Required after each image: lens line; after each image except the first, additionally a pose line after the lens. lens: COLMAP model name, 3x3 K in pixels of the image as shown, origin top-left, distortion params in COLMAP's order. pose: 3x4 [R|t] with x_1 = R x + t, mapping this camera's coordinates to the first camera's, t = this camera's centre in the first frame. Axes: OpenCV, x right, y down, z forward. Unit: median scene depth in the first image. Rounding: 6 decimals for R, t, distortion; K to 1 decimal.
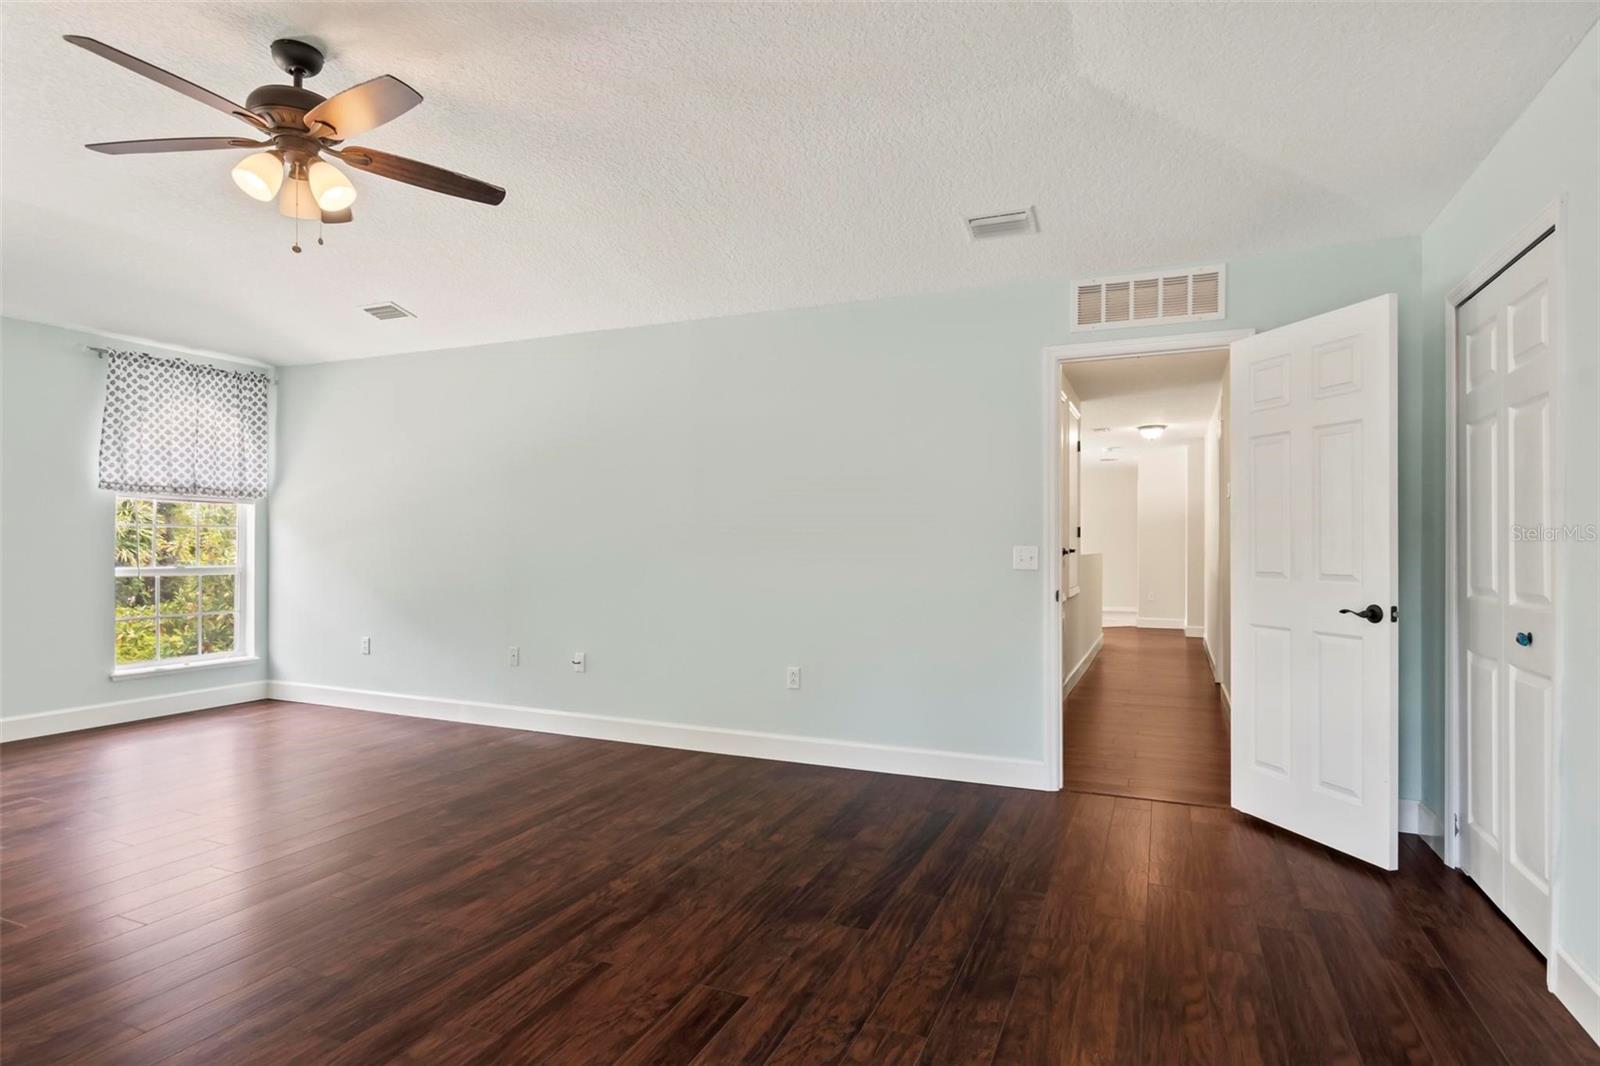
lens RADIAL K [[858.8, 0, 794.8], [0, 858.8, 535.2], [0, 0, 1]] dist [-0.022212, -0.000469]
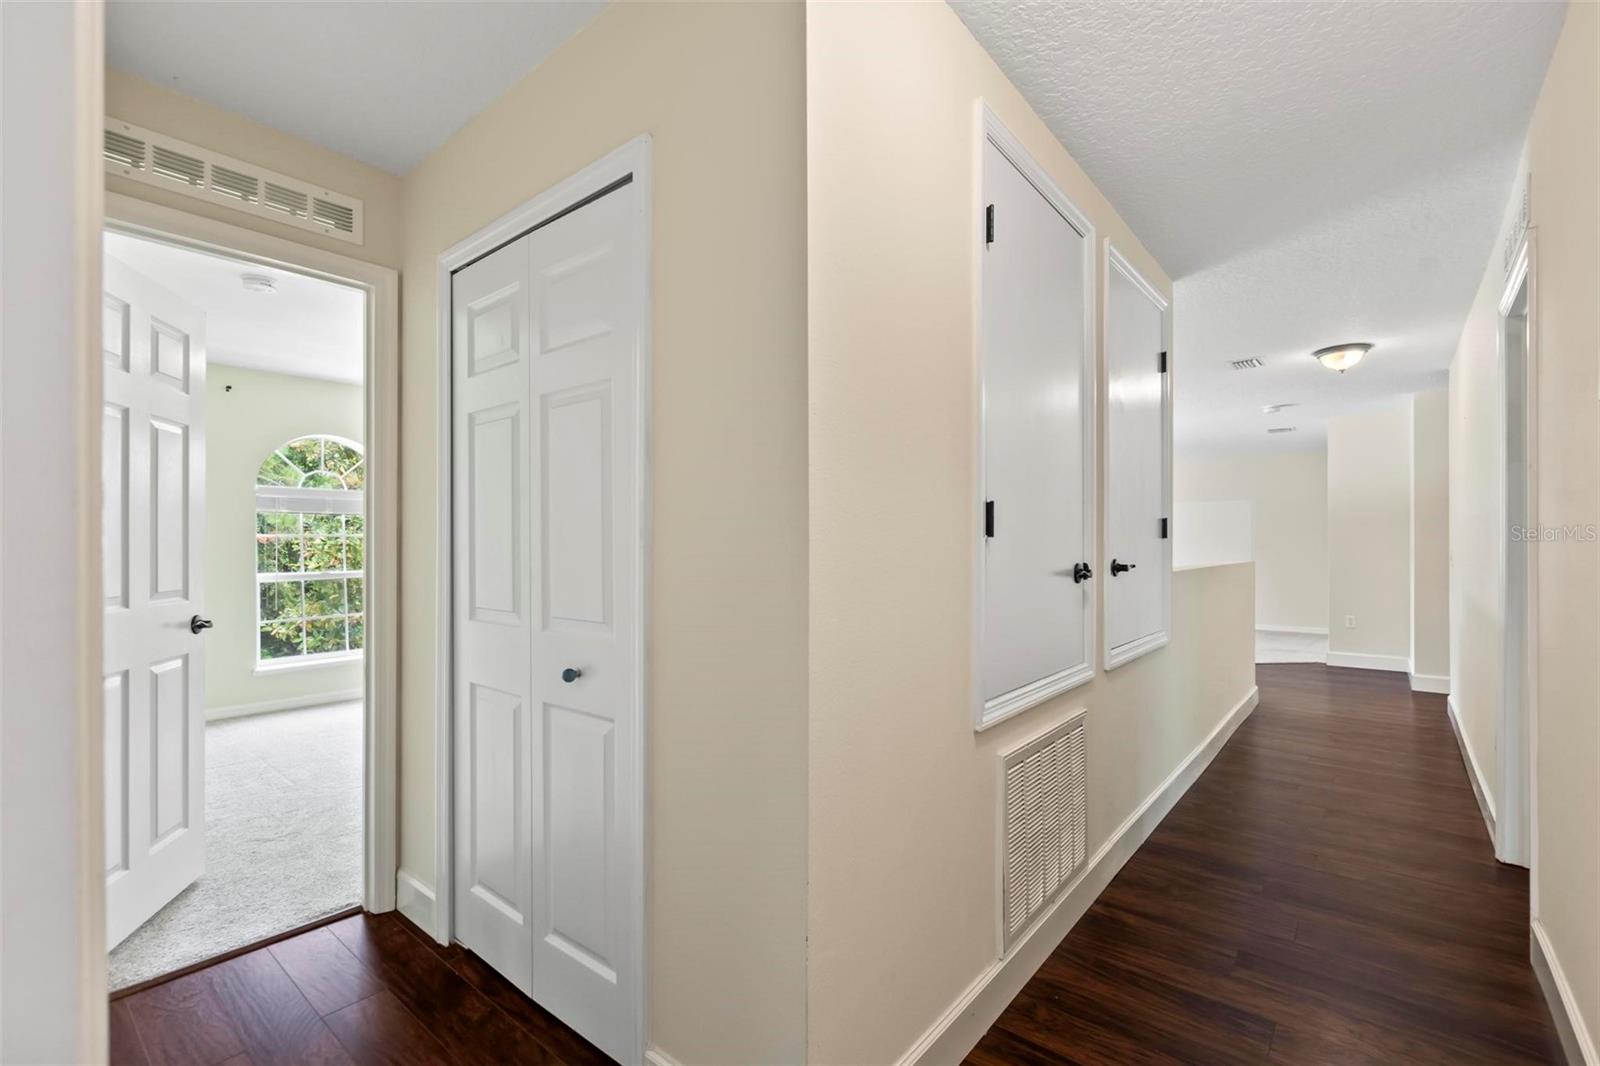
lens RADIAL K [[700.5, 0, 796.8], [0, 700.5, 538.3], [0, 0, 1]] dist [-0.000642, -0.000336]
pose [[0.960549, -0.011605, -0.277868, 0.180462], [0.012519, 0.999920, 0.001516, -0.000475], [0.277828, -0.004935, 0.960618, 0.411637]]
